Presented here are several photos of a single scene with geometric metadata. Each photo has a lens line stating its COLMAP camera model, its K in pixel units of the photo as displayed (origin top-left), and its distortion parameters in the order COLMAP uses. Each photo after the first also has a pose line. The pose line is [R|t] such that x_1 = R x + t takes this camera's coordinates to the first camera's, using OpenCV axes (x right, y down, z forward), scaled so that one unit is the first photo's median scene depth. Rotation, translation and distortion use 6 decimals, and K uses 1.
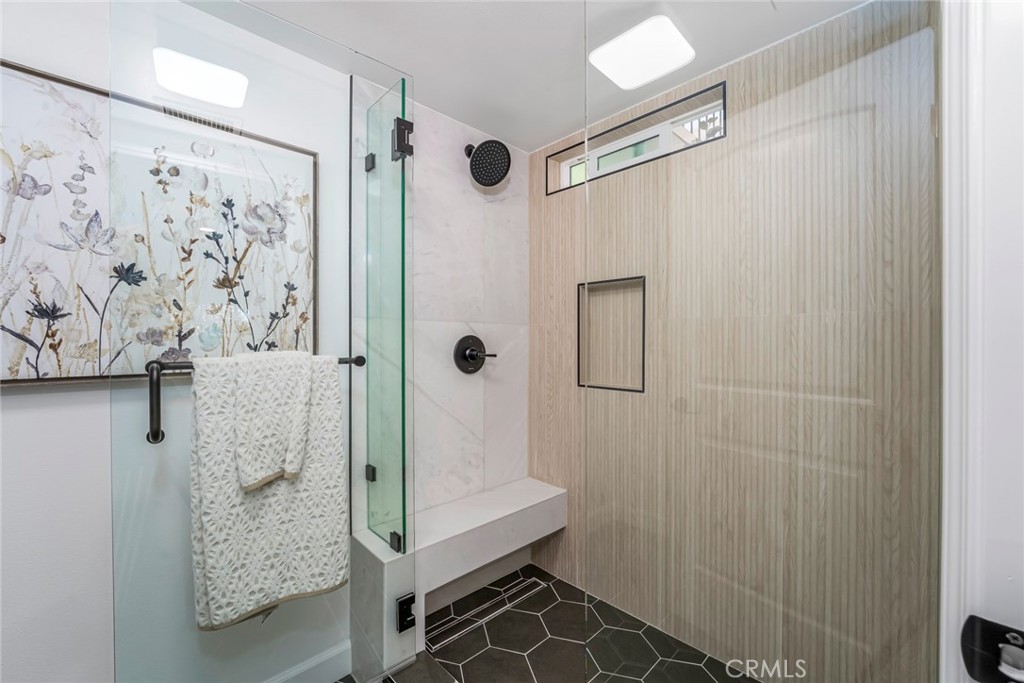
lens RADIAL K [[418.2, 0, 509.4], [0, 418.2, 342.9], [0, 0, 1]] dist [-0.003382, 0.000799]
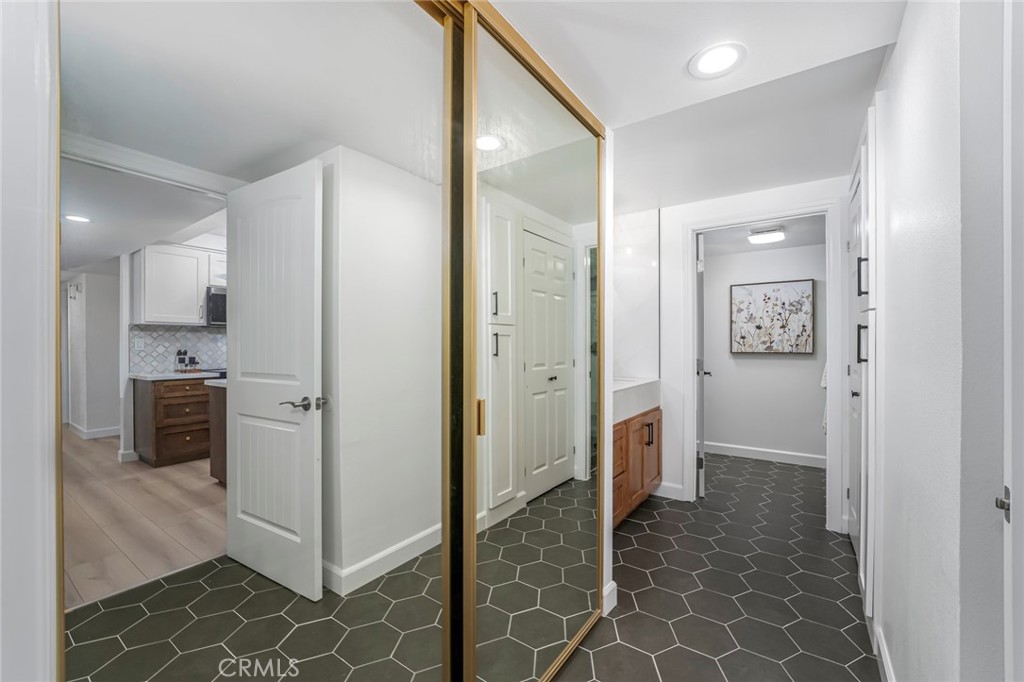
lens RADIAL K [[418.2, 0, 508.9], [0, 418.2, 343.7], [0, 0, 1]] dist [-0.003382, 0.000799]
pose [[0.209217, 0.000321, -0.977869, 2.271924], [0.000666, 1.000000, 0.000471, -0.008412], [0.977869, -0.000750, 0.209217, -1.977579]]
